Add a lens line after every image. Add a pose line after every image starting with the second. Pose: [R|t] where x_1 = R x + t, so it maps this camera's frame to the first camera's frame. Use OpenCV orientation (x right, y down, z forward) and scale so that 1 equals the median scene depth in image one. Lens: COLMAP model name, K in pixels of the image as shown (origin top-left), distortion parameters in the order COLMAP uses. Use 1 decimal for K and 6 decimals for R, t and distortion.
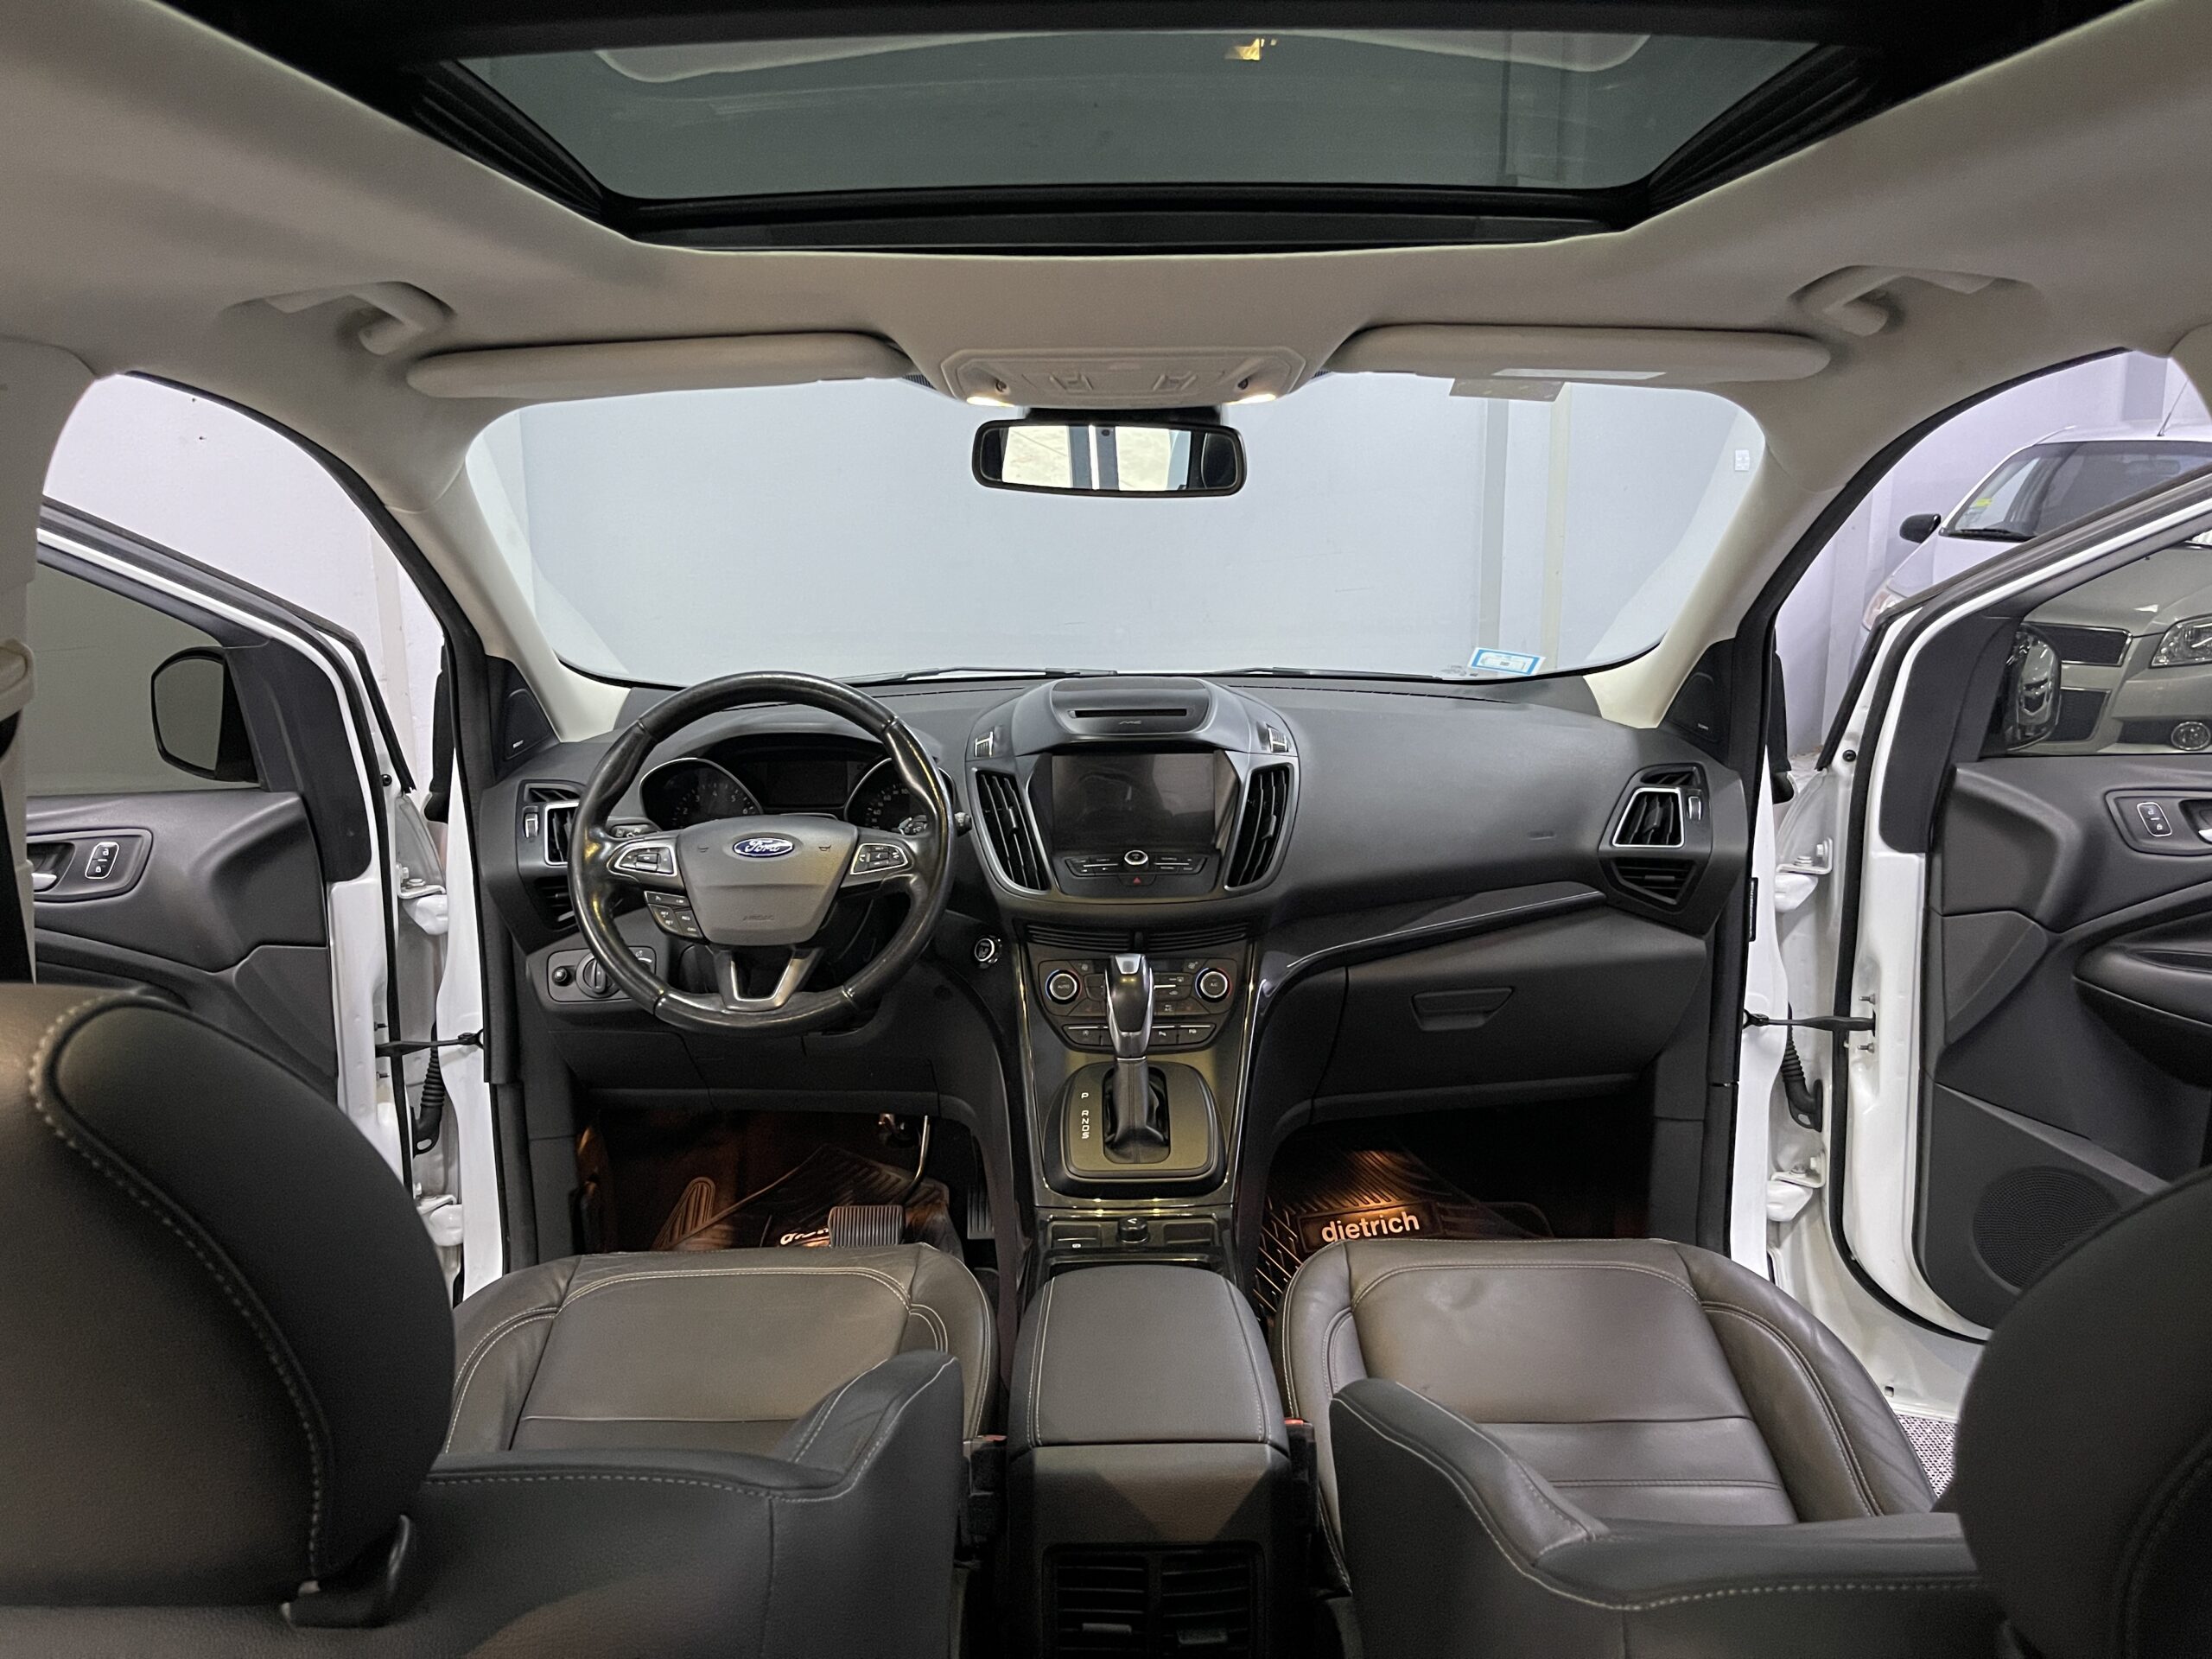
lens RADIAL K [[1737.6, 0, 1106.3], [0, 1737.6, 848.1], [0, 0, 1]] dist [0.023948, -0.035049]
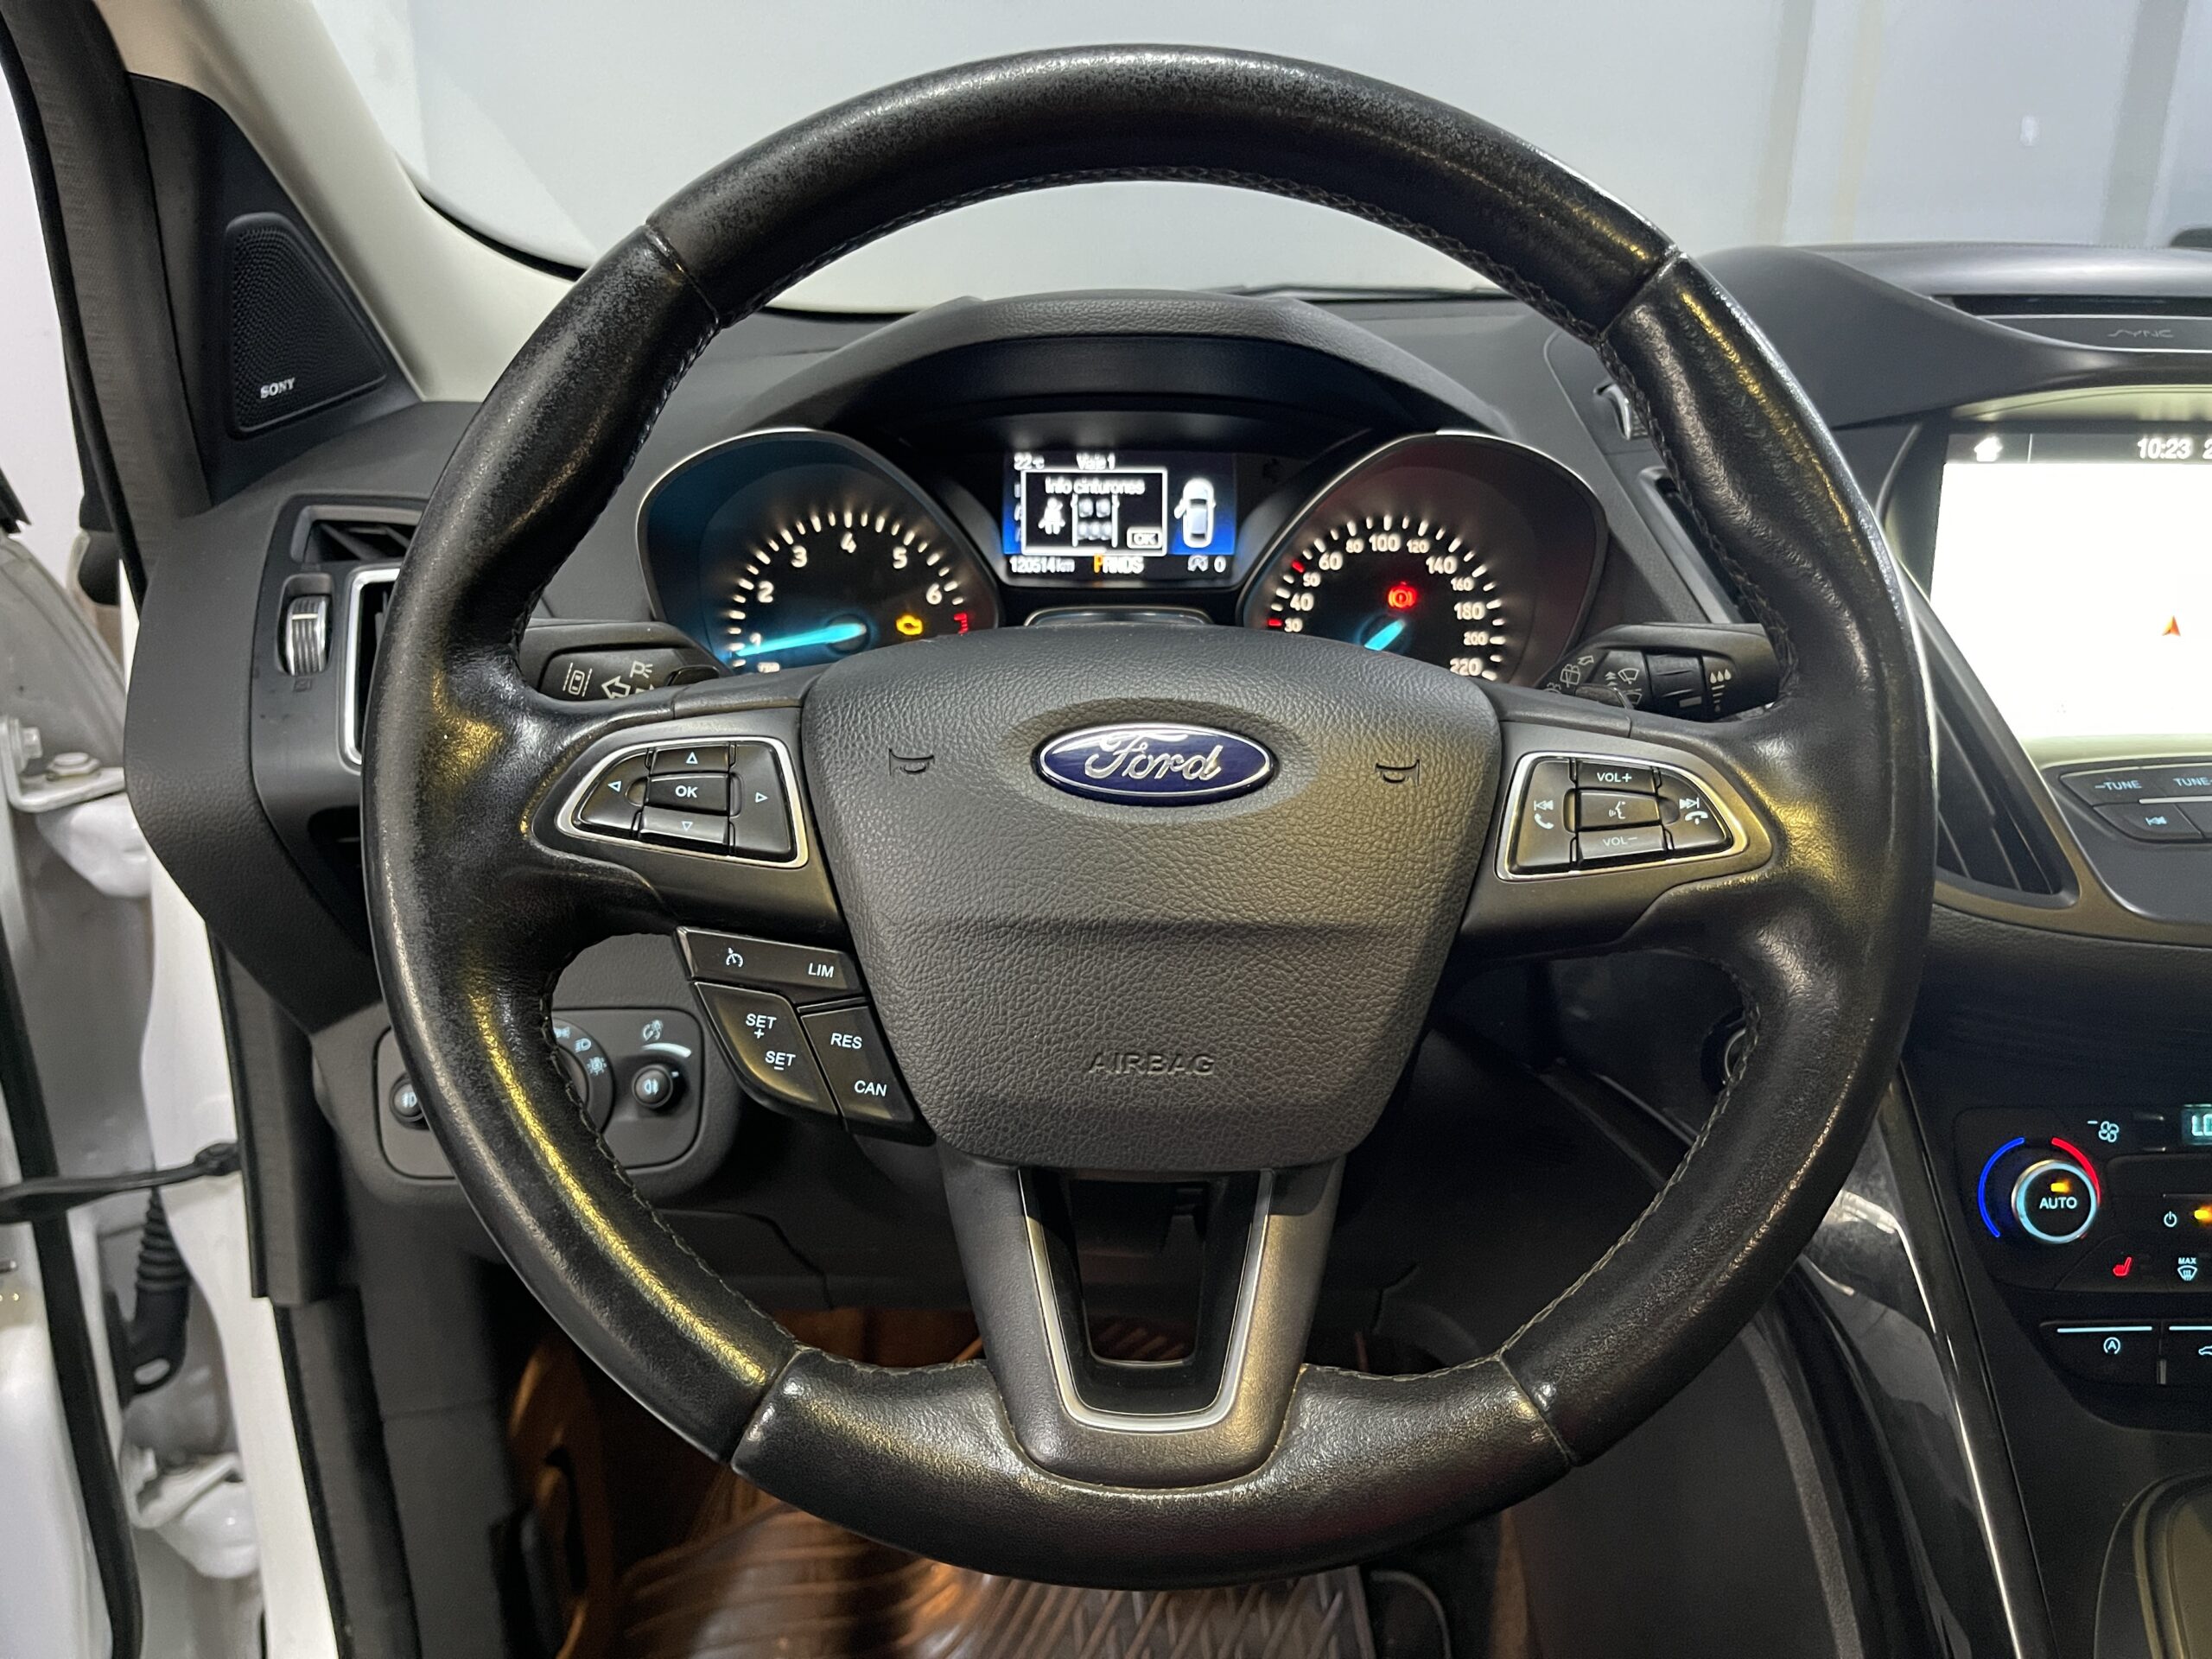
lens RADIAL K [[1737.6, 0, 1122.0], [0, 1737.6, 829.1], [0, 0, 1]] dist [0.023948, -0.035049]
pose [[0.999893, 0.011989, 0.008342, -0.185801], [-0.012927, 0.992283, 0.123320, -0.019439], [-0.006800, -0.123415, 0.992332, 0.688853]]
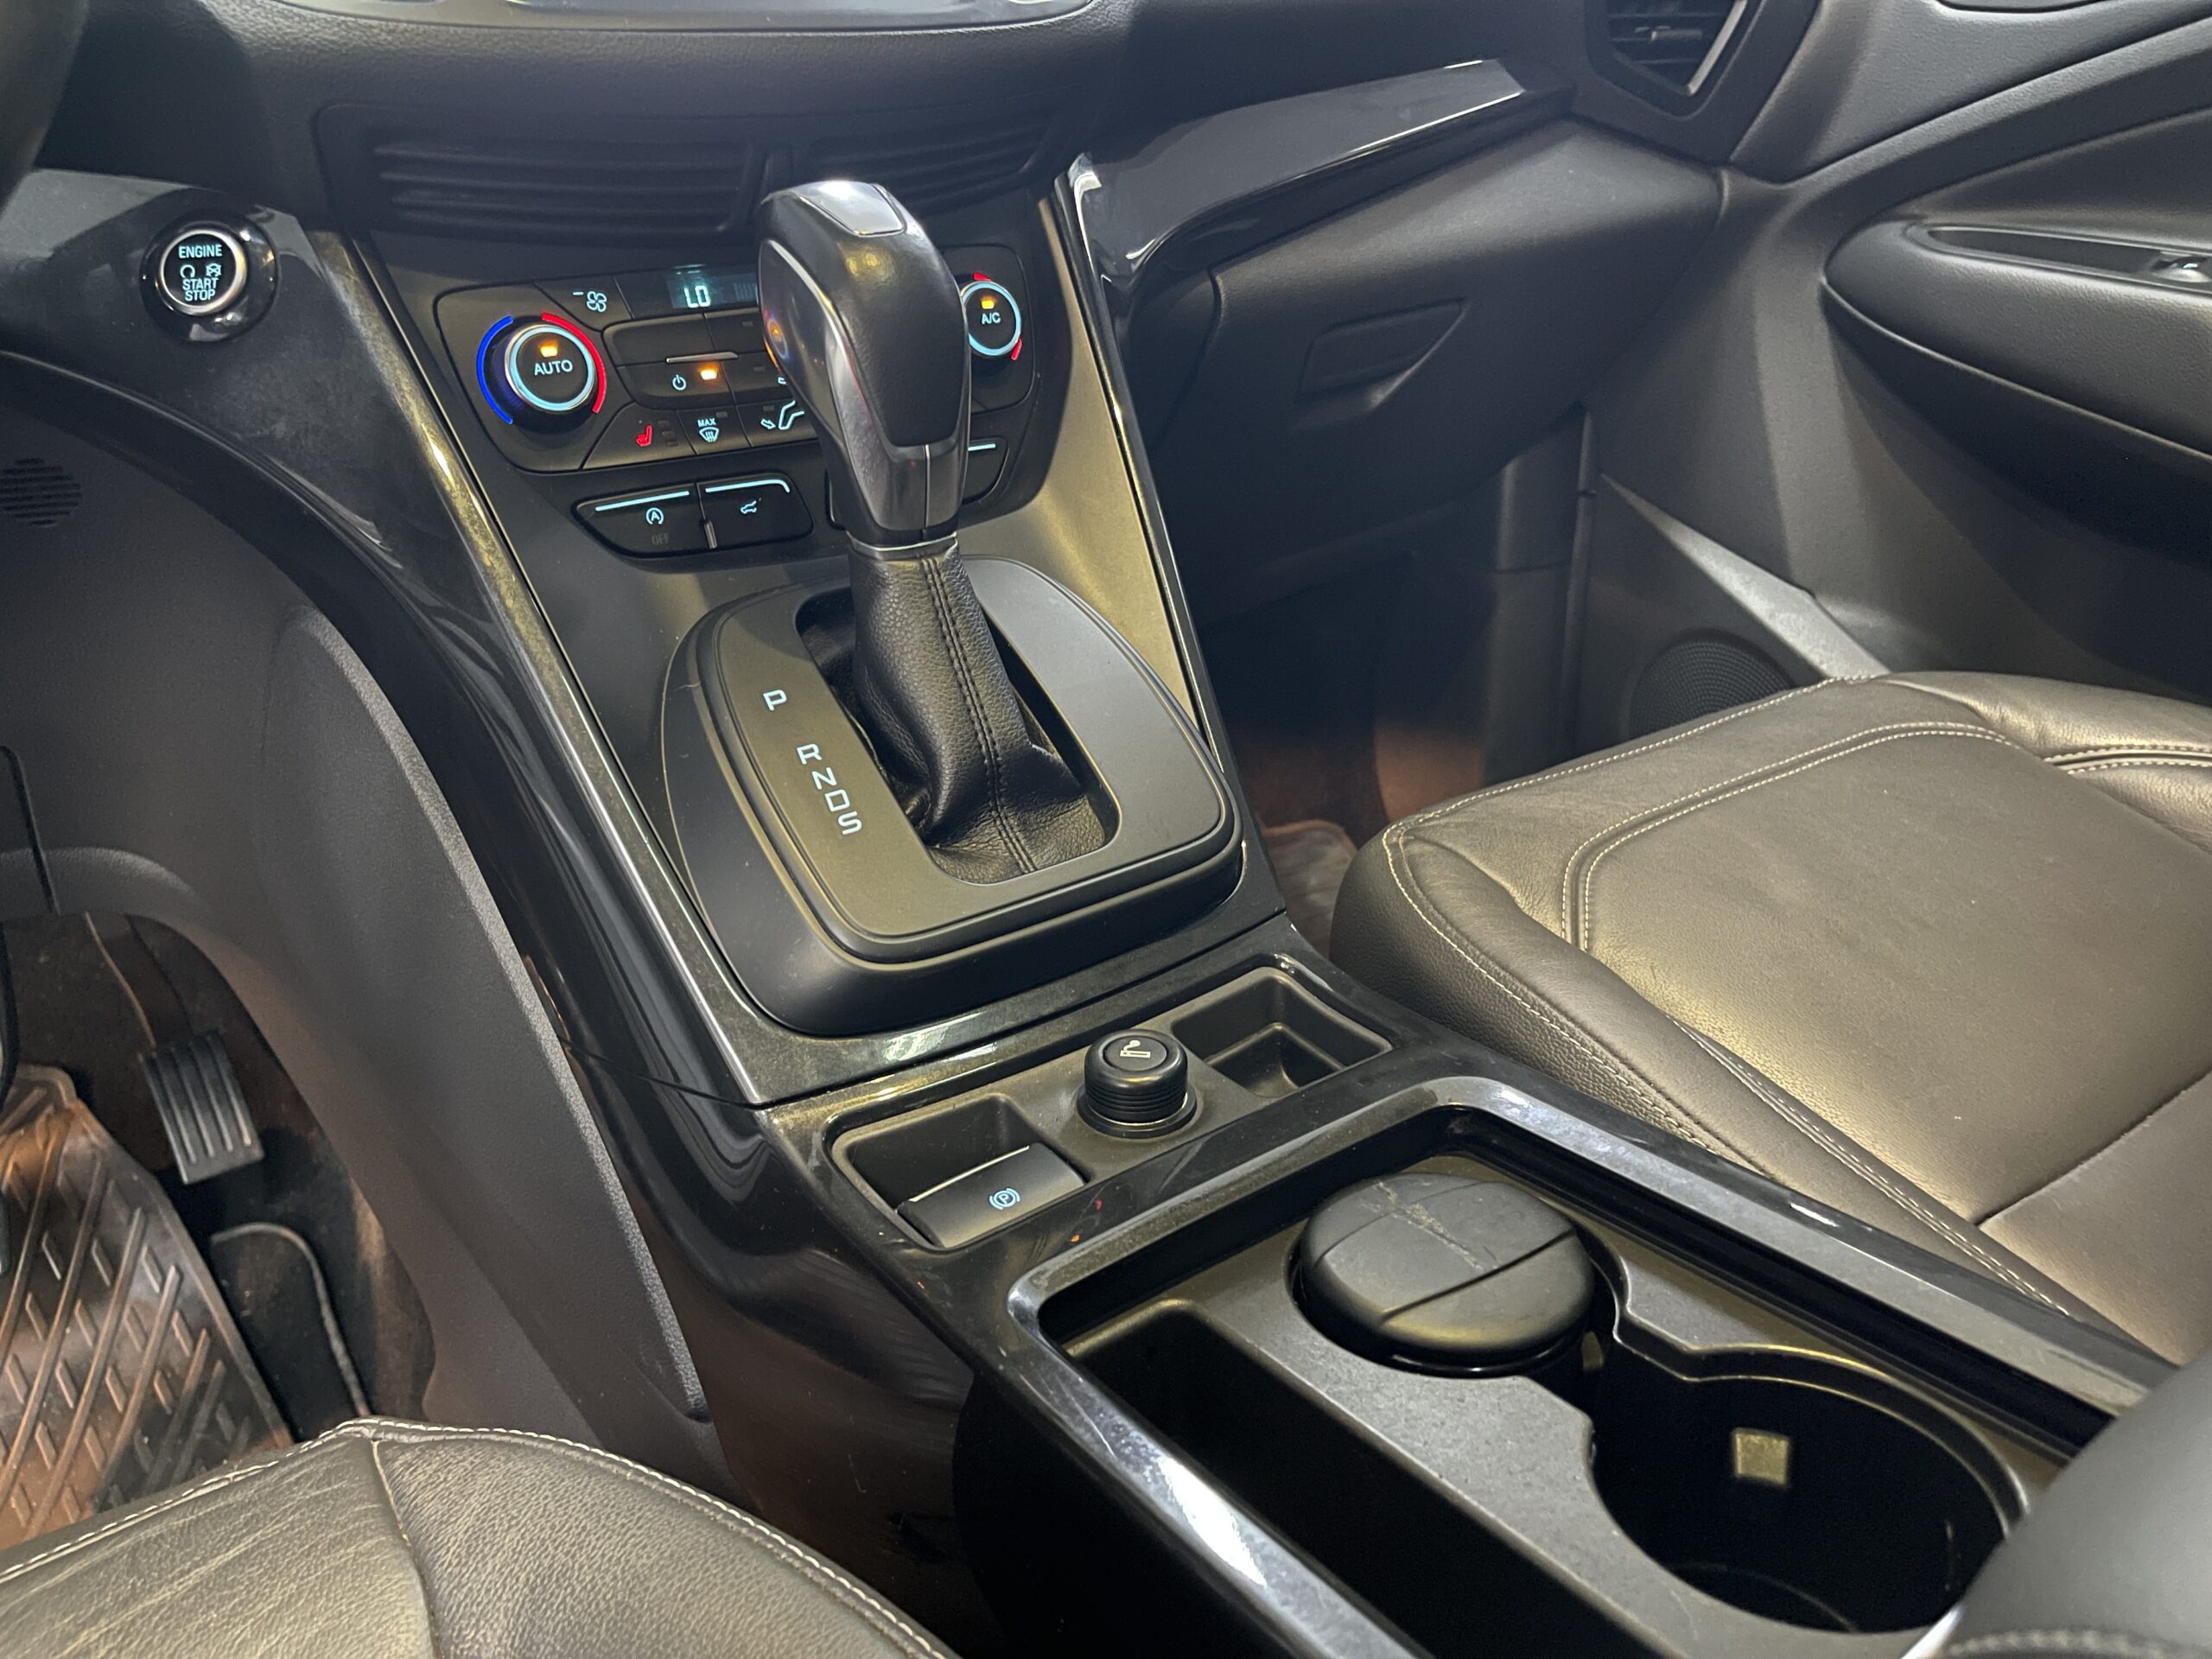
lens RADIAL K [[1737.6, 0, 1120.8], [0, 1737.6, 822.8], [0, 0, 1]] dist [0.023948, -0.035049]
pose [[0.818027, -0.244440, 0.520654, -0.114459], [0.137510, 0.962066, 0.235628, 0.094936], [-0.558500, -0.121155, 0.820609, 0.679035]]
